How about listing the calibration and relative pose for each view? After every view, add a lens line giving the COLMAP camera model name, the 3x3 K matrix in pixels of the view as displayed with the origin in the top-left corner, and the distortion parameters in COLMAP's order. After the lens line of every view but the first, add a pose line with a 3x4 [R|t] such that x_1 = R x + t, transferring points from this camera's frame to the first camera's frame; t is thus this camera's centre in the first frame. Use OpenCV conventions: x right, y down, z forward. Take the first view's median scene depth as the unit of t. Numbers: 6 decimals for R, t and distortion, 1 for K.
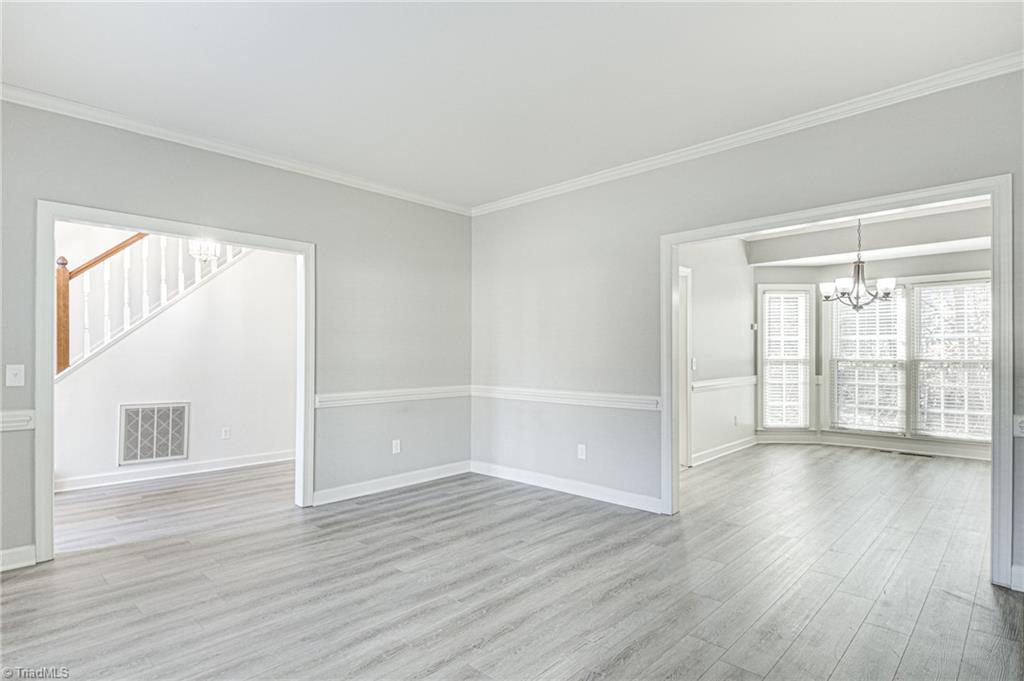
lens RADIAL K [[533.4, 0, 517.7], [0, 533.4, 345.3], [0, 0, 1]] dist [0.004737, -0.000840]
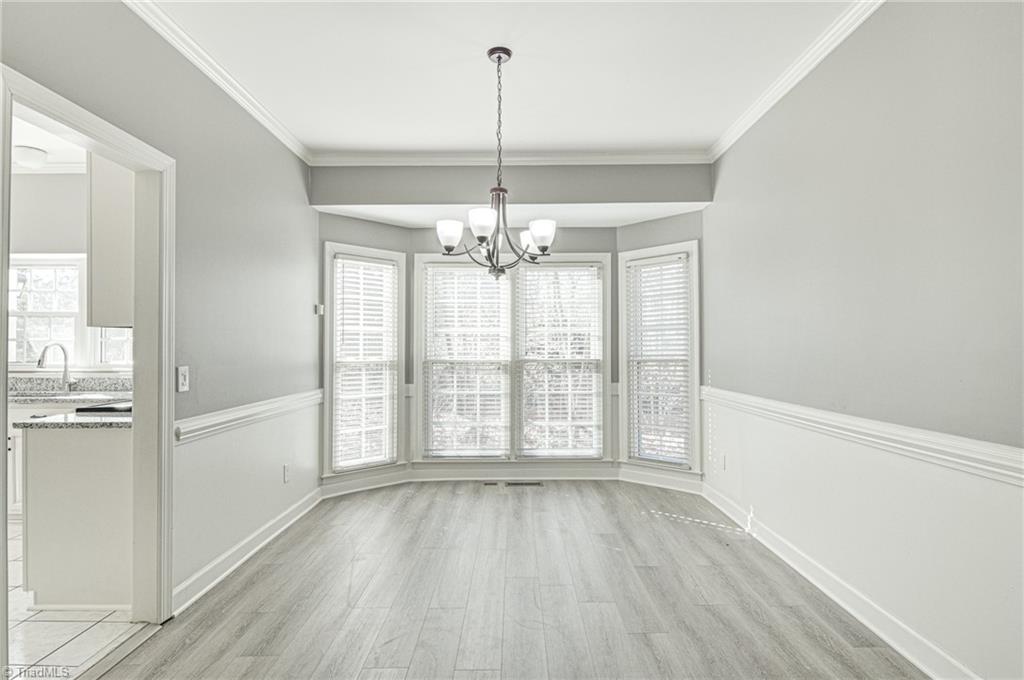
lens RADIAL K [[533.4, 0, 517.7], [0, 533.4, 344.8], [0, 0, 1]] dist [0.004737, -0.000840]
pose [[0.720992, 0.004055, 0.692932, 0.186152], [-0.005607, 0.999984, -0.000018, 0.004524], [-0.692921, -0.003872, 0.721003, 0.407559]]
